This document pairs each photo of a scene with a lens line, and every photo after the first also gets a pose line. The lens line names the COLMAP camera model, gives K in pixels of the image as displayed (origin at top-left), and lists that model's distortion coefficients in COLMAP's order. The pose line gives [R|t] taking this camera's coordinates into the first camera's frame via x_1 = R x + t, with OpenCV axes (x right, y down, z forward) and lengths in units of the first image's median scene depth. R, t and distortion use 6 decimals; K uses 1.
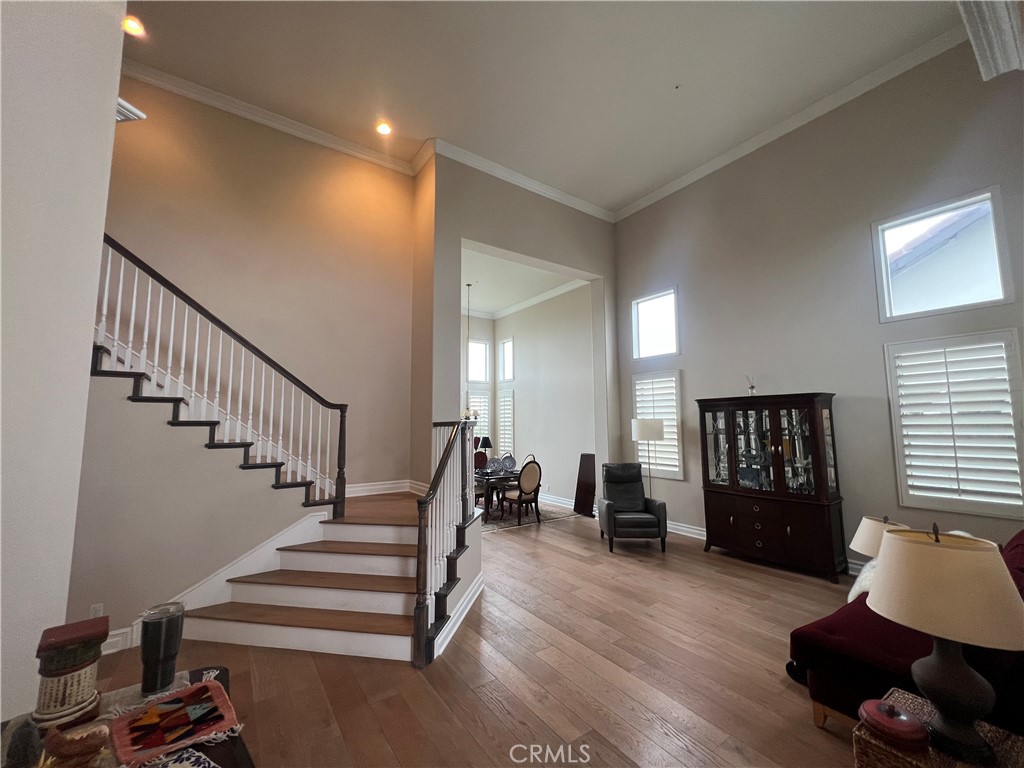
lens RADIAL K [[410.1, 0, 511.4], [0, 410.1, 385.1], [0, 0, 1]] dist [-0.000040, 0.000033]
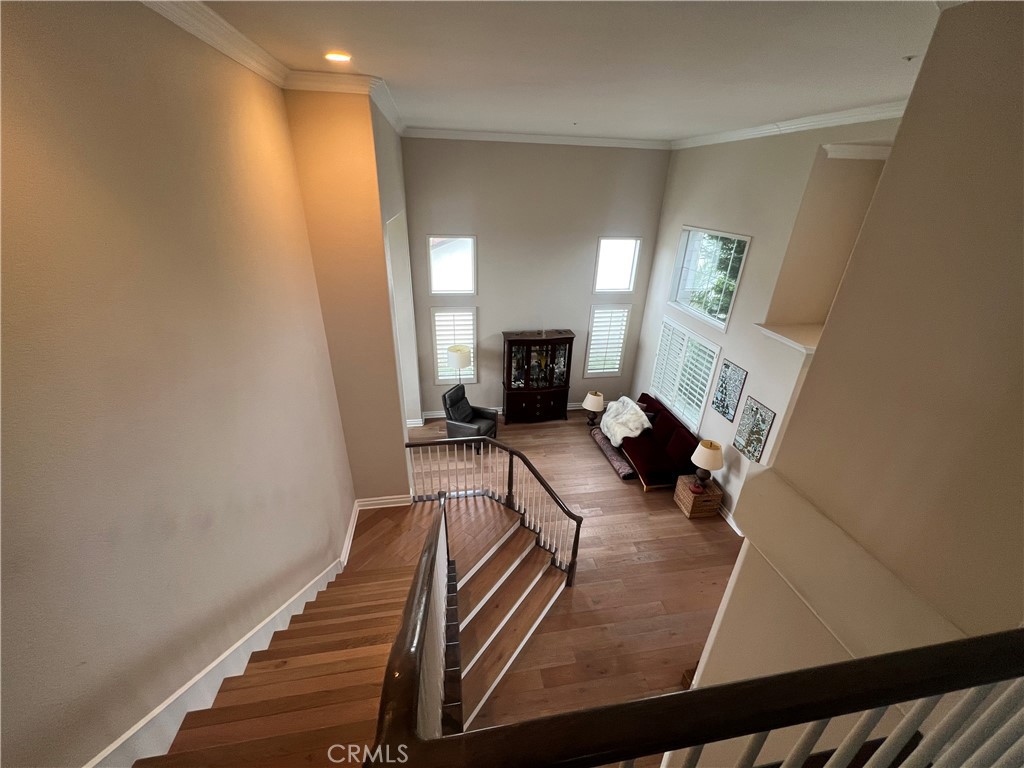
lens RADIAL K [[410.1, 0, 512.4], [0, 410.1, 384.2], [0, 0, 1]] dist [-0.000040, 0.000033]
pose [[0.430144, -0.376668, 0.820425, -0.708004], [-0.117231, 0.877795, 0.464470, -0.445412], [-0.895116, -0.295968, 0.333421, 0.403247]]
